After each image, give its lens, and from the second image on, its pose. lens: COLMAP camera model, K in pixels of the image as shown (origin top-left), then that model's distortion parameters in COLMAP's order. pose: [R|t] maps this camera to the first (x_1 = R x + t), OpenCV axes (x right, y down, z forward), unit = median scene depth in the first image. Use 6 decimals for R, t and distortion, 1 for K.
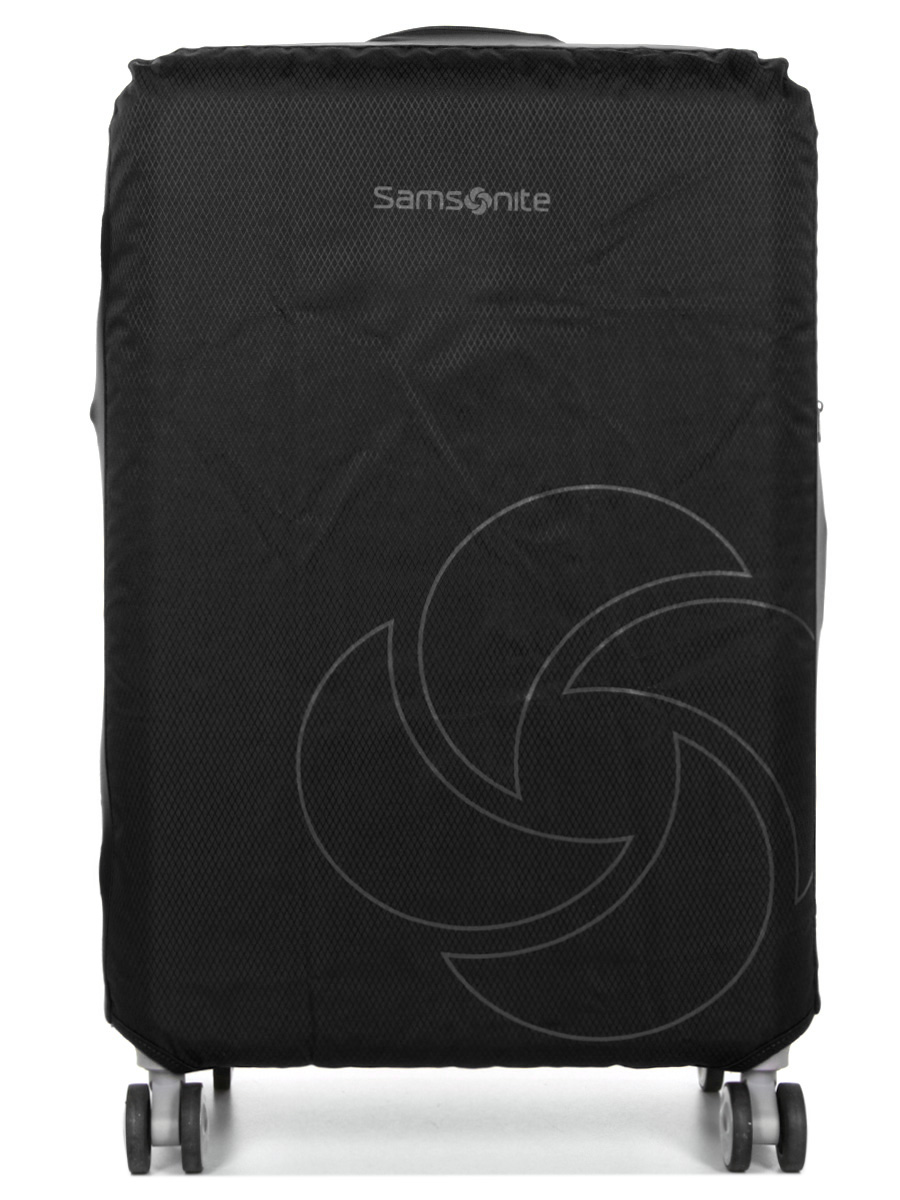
lens RADIAL K [[3084.5, 0, 449.6], [0, 3084.5, 588.7], [0, 0, 1]] dist [-0.059151, 0.000000]
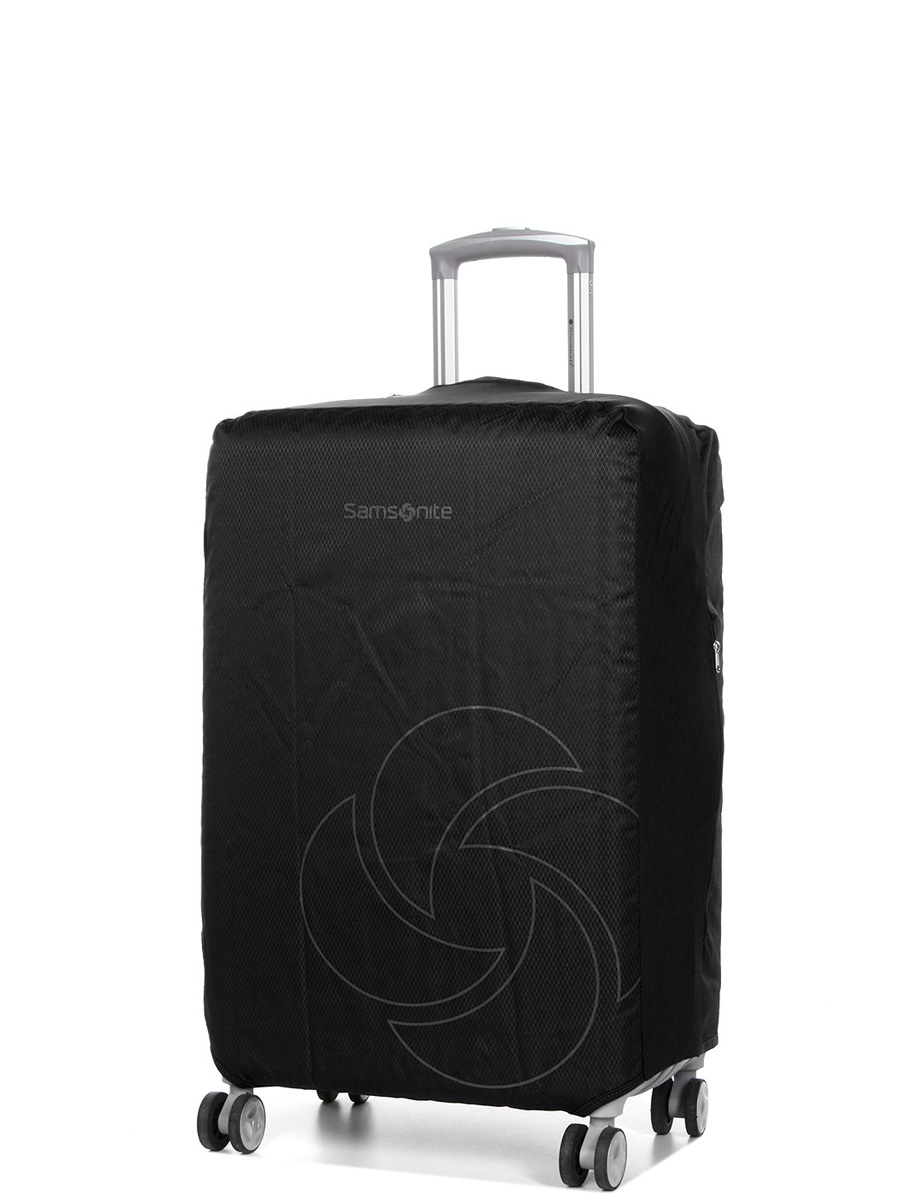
lens RADIAL K [[3084.5, 0, 449.3], [0, 3084.5, 607.2], [0, 0, 1]] dist [-0.059151, 0.000000]
pose [[0.896612, 0.004742, -0.442792, 0.679275], [-0.011637, 0.999850, -0.012857, -0.061243], [0.442665, 0.016680, 0.896532, -0.314891]]
